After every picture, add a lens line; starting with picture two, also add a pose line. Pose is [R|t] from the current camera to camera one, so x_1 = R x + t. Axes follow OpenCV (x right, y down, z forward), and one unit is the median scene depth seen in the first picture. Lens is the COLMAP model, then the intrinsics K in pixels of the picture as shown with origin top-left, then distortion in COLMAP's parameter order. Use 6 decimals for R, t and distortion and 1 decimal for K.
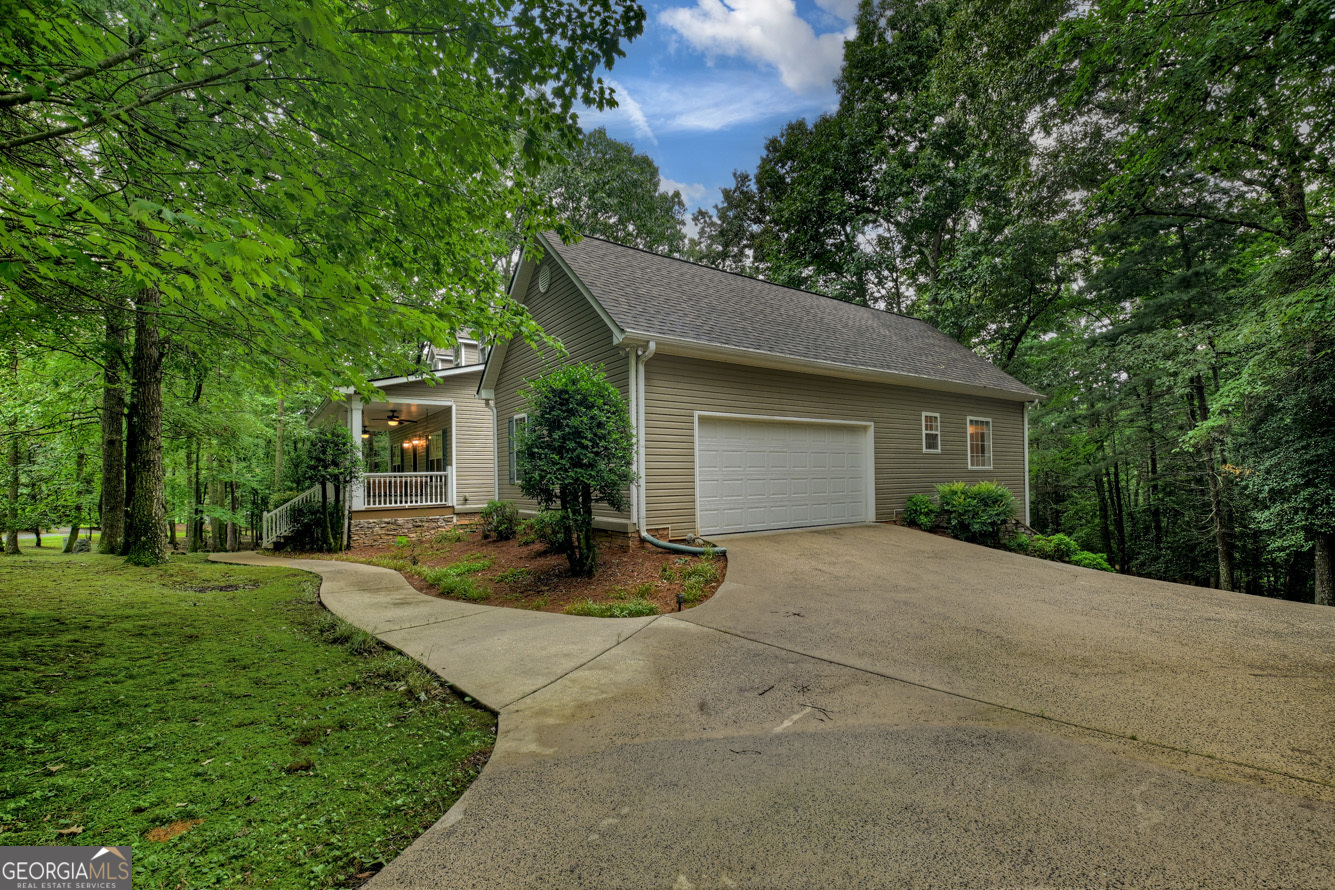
lens RADIAL K [[577.2, 0, 665.1], [0, 577.2, 455.6], [0, 0, 1]] dist [-0.002011, -0.000264]
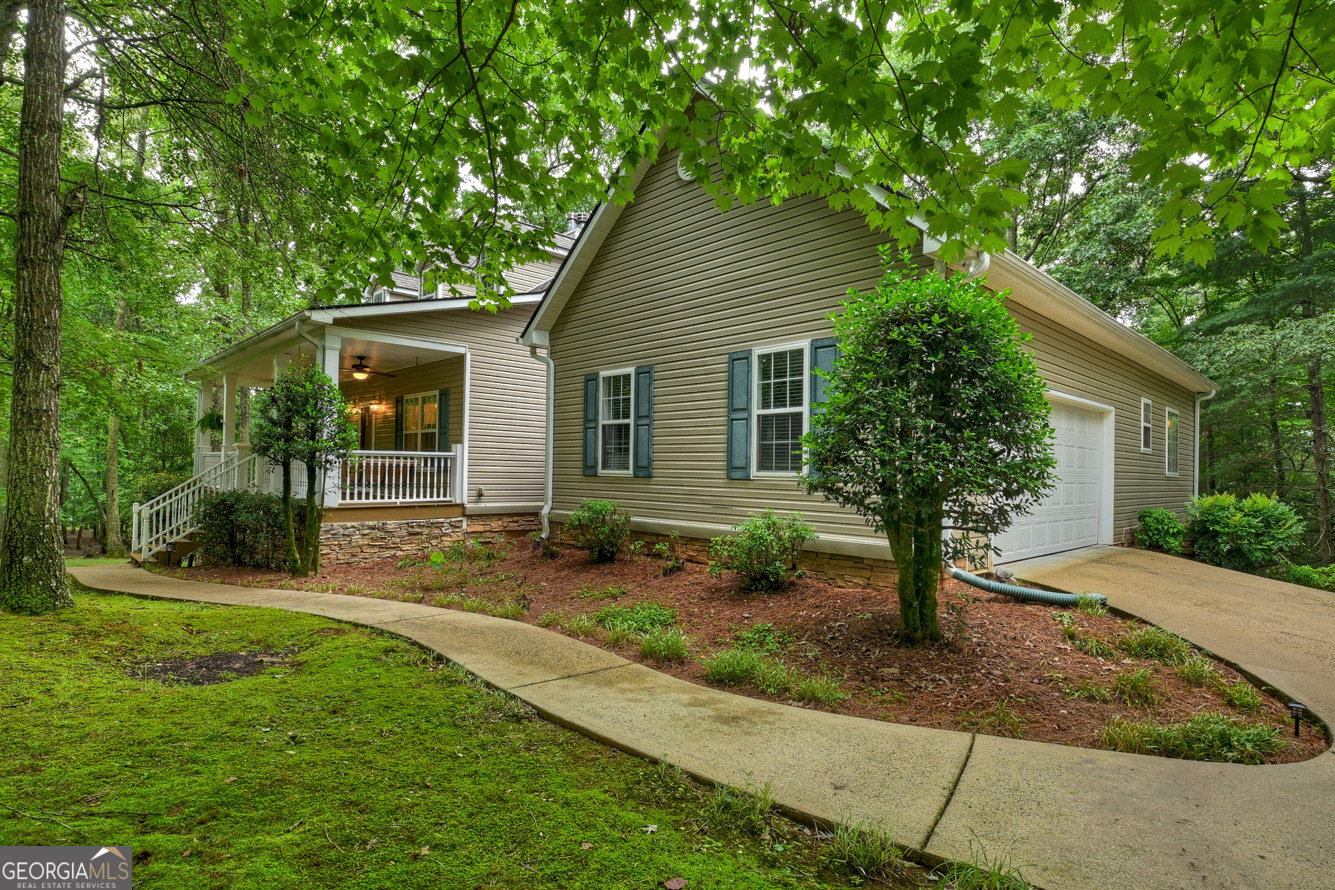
lens RADIAL K [[685.0, 0, 667.6], [0, 685.0, 445.4], [0, 0, 1]] dist [-0.004090, -0.000383]
pose [[0.988645, 0.040403, 0.144738, -0.269936], [-0.040682, 0.999172, -0.001029, 0.011800], [-0.144660, -0.004871, 0.989469, 0.195383]]
